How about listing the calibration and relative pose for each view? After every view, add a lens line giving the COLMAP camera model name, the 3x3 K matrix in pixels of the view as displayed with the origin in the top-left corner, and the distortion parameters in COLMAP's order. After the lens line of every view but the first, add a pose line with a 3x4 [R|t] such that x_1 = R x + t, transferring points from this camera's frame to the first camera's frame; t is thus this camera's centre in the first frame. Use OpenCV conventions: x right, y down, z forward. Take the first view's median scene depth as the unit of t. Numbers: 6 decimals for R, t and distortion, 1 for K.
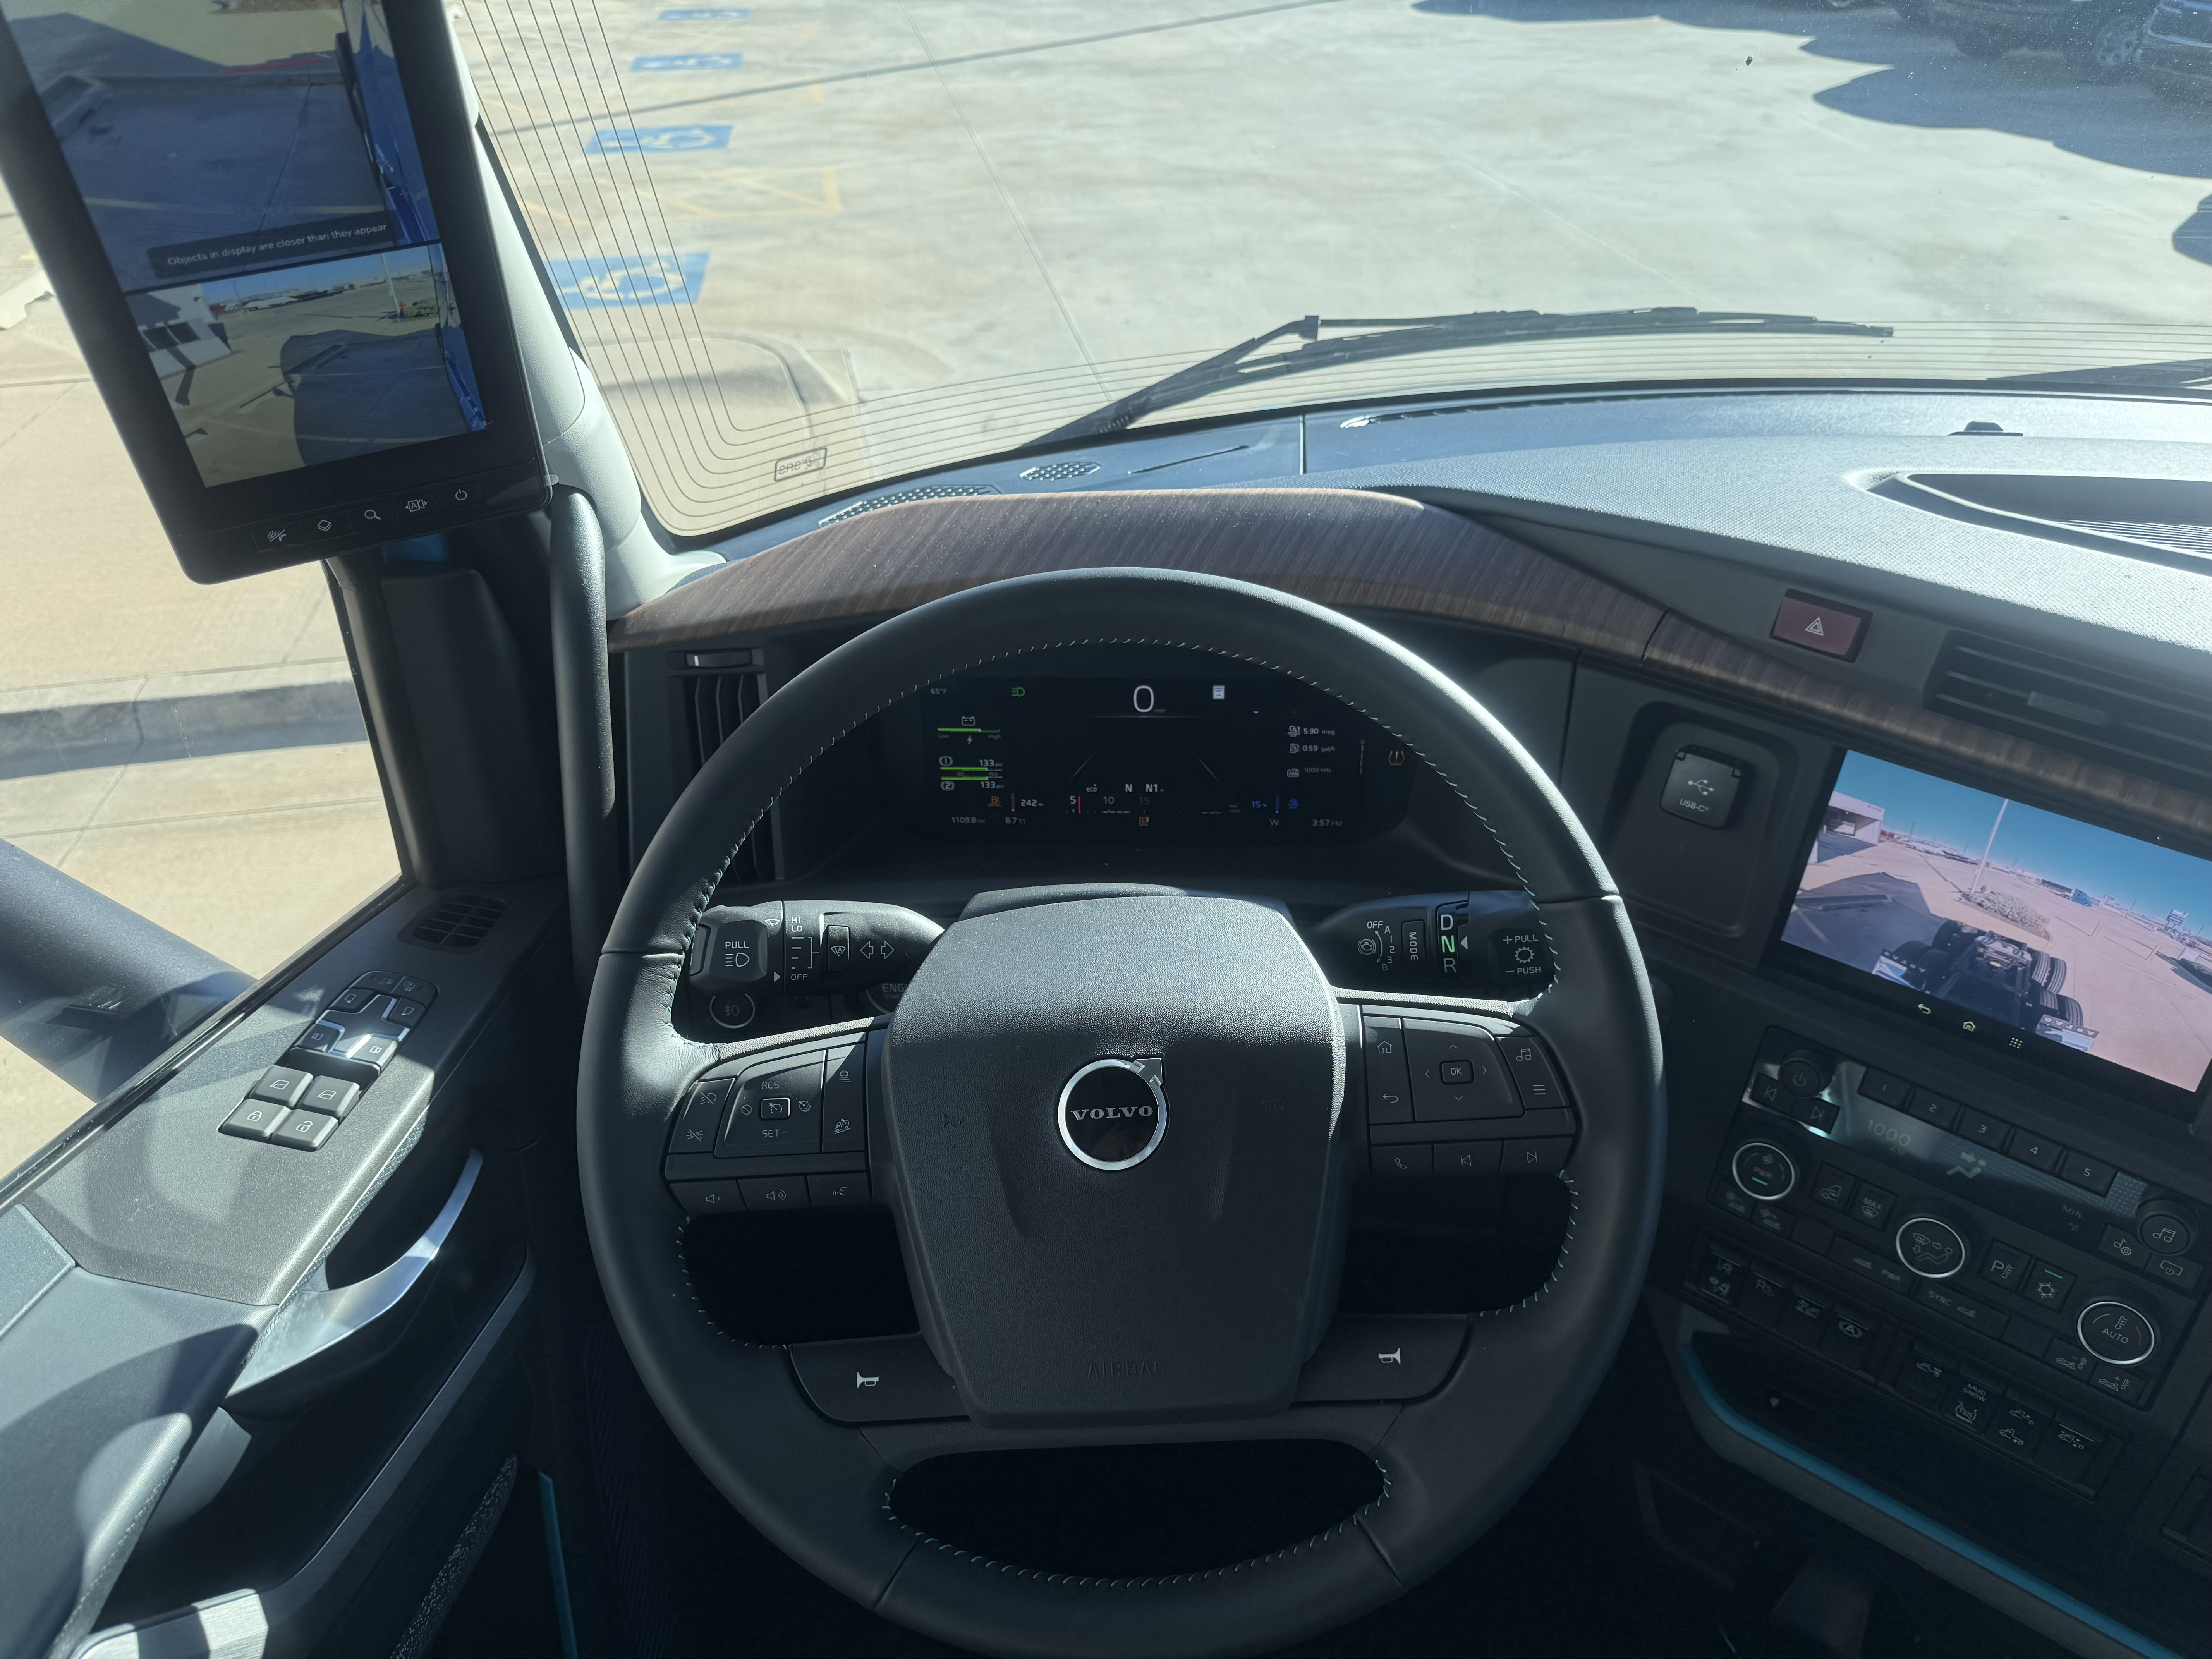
lens RADIAL K [[1565.6, 0, 1106.0], [0, 1565.6, 829.5], [0, 0, 1]] dist [-0.013120, -0.001357]
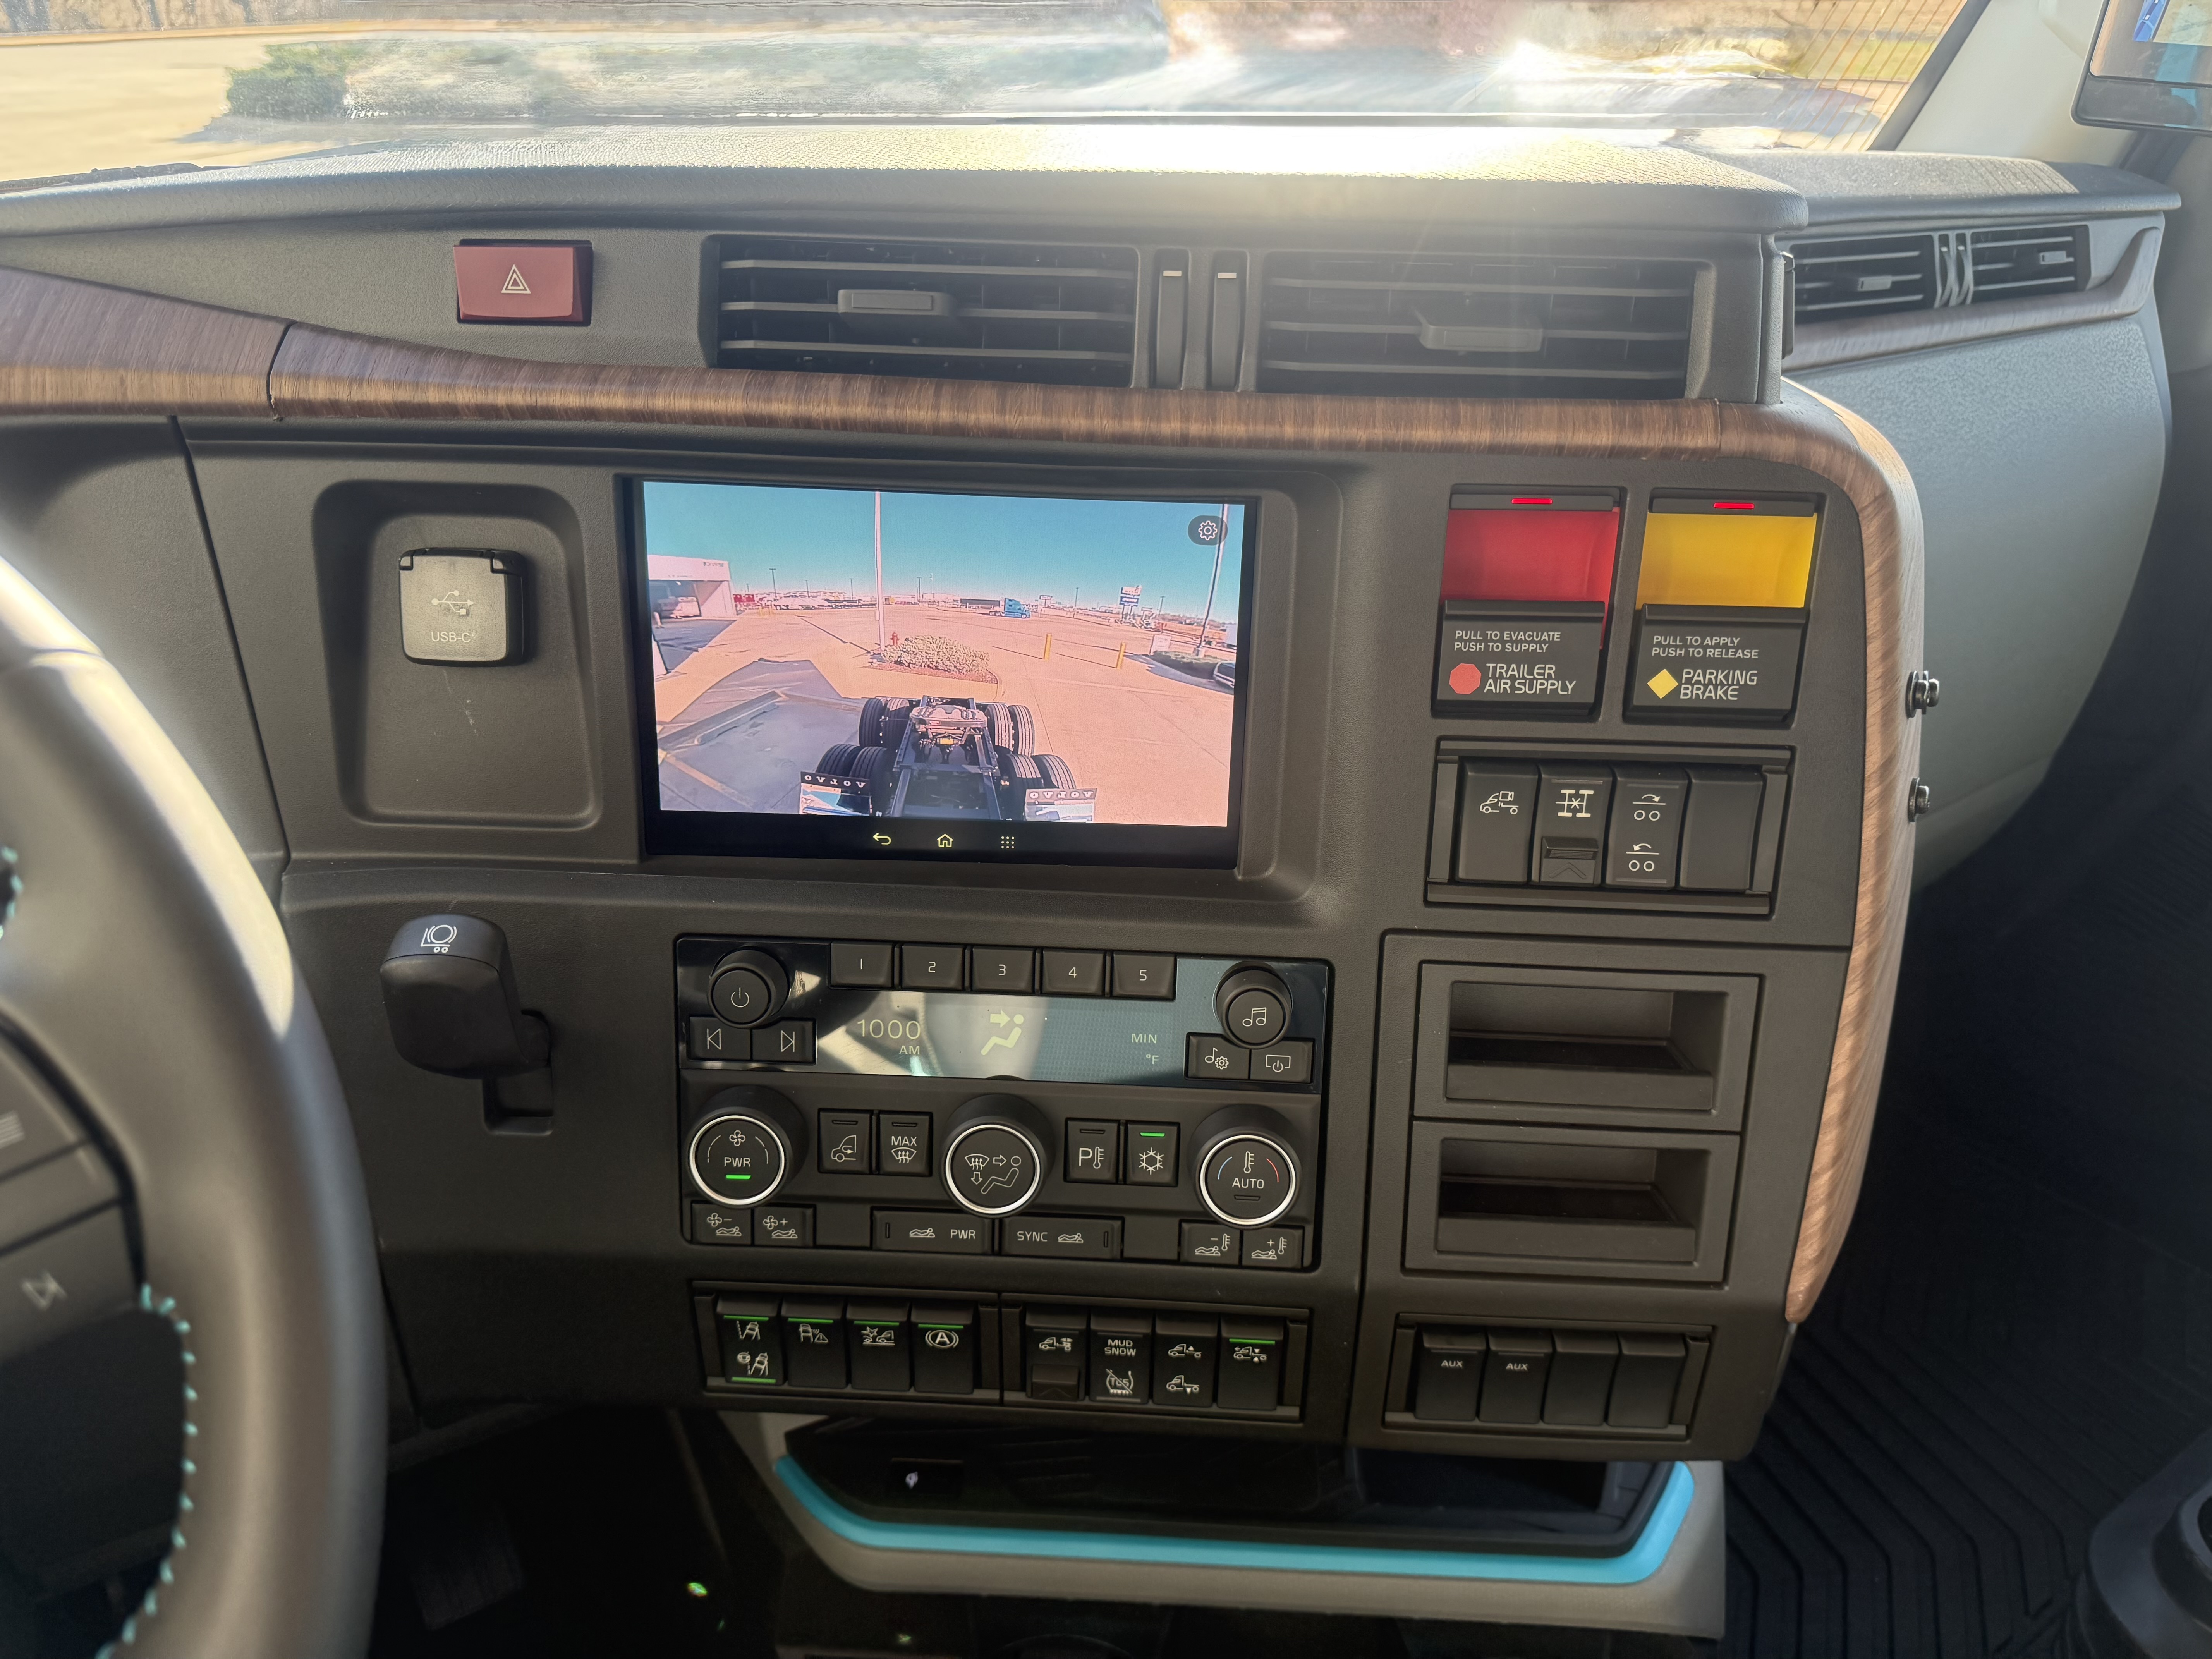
lens RADIAL K [[1549.0, 0, 1106.0], [0, 1549.0, 829.5], [0, 0, 1]] dist [0.125002, -0.245517]
pose [[0.805758, -0.265726, 0.529286, 0.252048], [0.312724, 0.949844, 0.000790, 0.144078], [-0.502949, 0.164884, 0.848443, 0.385316]]
